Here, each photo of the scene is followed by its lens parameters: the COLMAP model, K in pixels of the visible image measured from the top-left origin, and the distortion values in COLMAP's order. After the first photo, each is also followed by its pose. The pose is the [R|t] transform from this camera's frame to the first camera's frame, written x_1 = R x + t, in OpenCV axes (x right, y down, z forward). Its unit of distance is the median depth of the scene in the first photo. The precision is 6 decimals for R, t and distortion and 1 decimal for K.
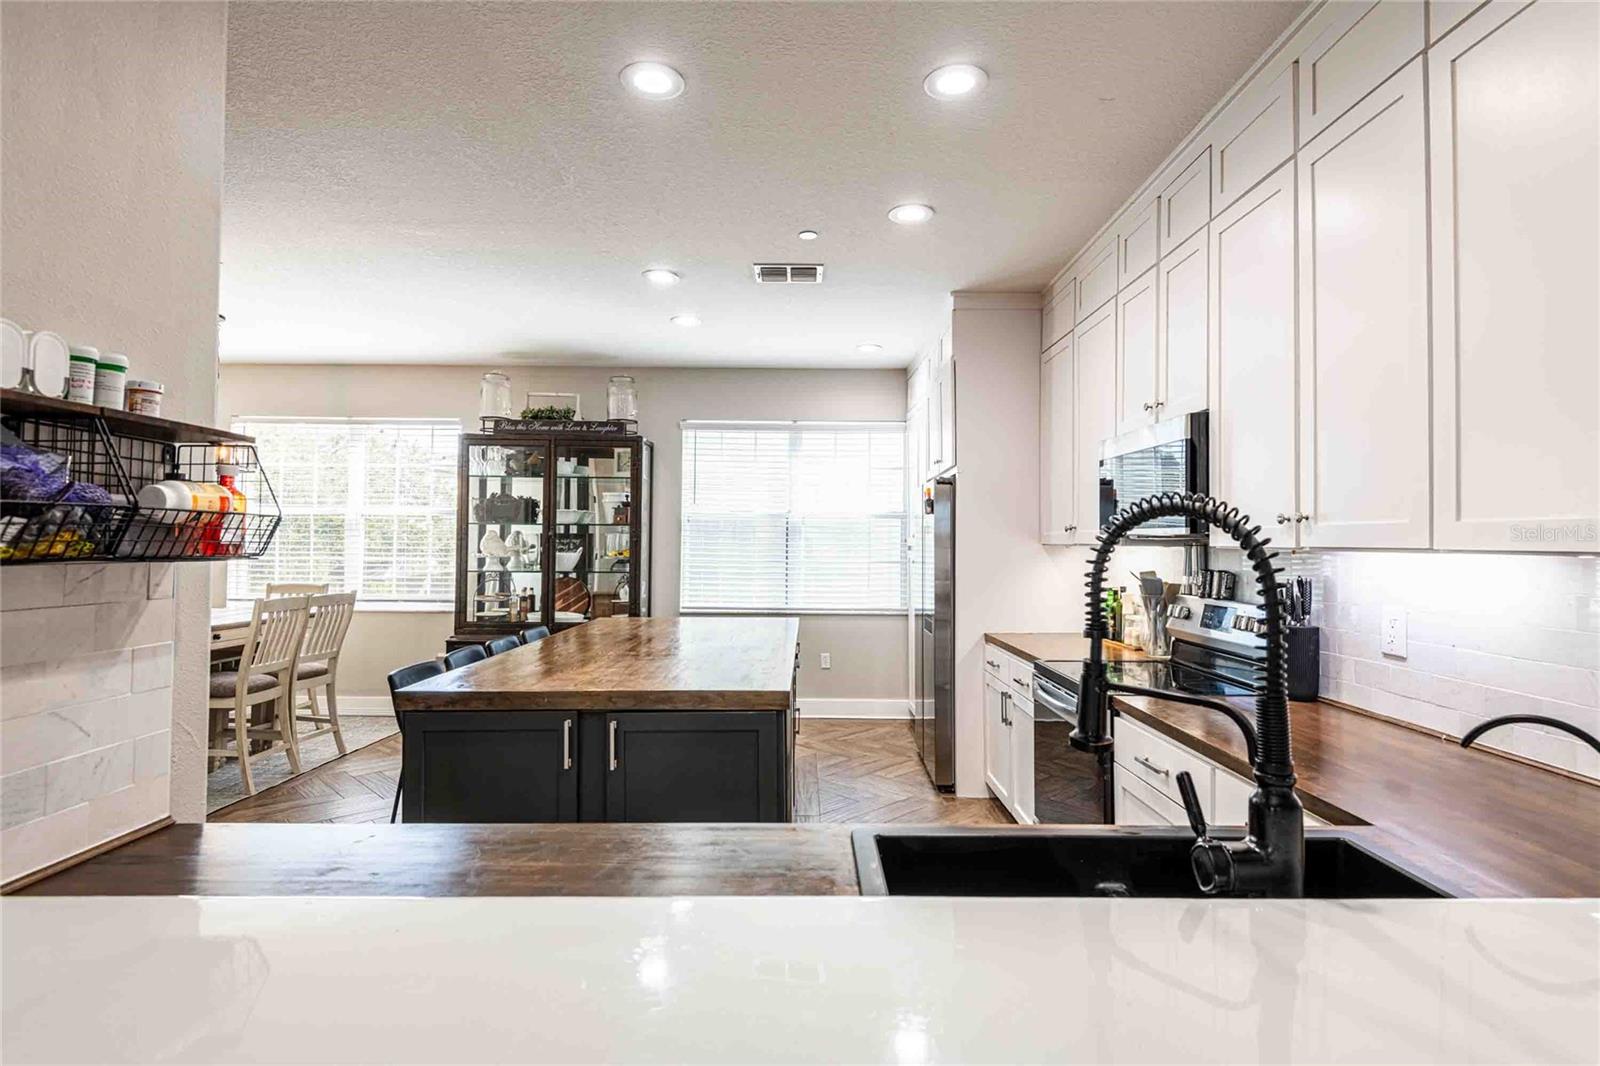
lens RADIAL K [[790.9, 0, 811.7], [0, 790.9, 523.4], [0, 0, 1]] dist [-0.002408, -0.003630]
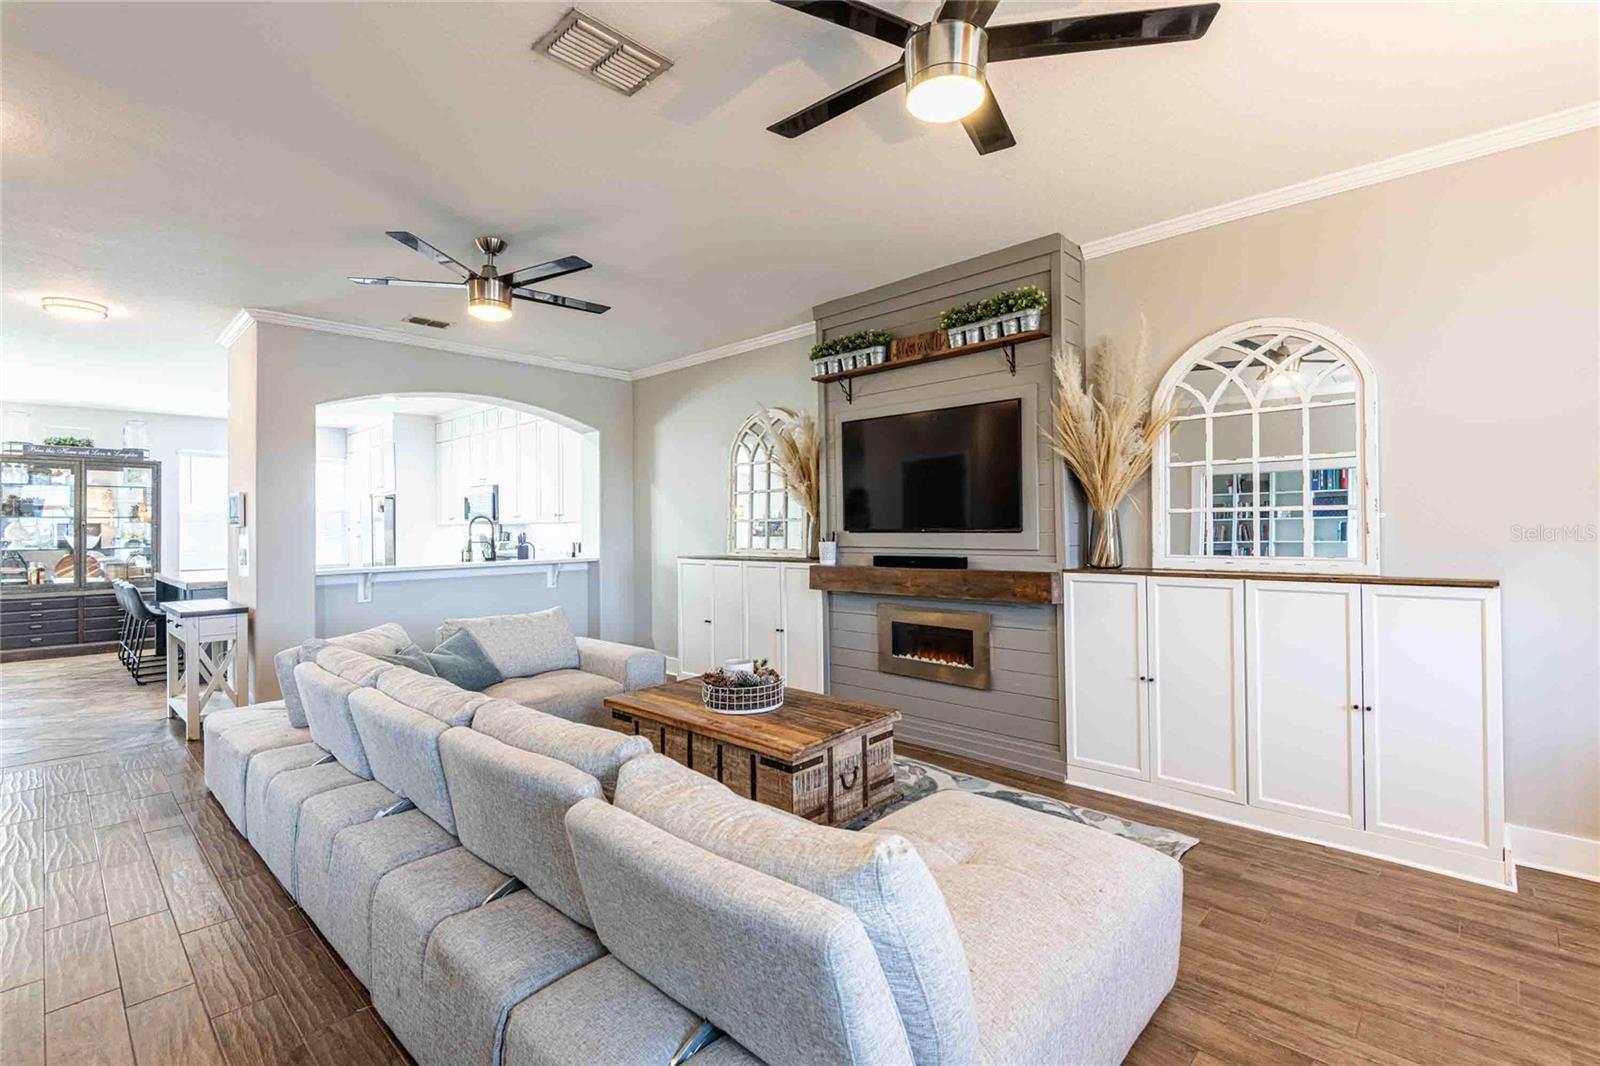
lens RADIAL K [[726.3, 0, 810.2], [0, 726.3, 525.6], [0, 0, 1]] dist [0.018713, -0.013207]
pose [[0.687346, -0.011348, 0.726241, -0.377172], [-0.001991, 0.999845, 0.017508, -0.009675], [-0.726327, -0.013480, 0.687217, -0.939704]]
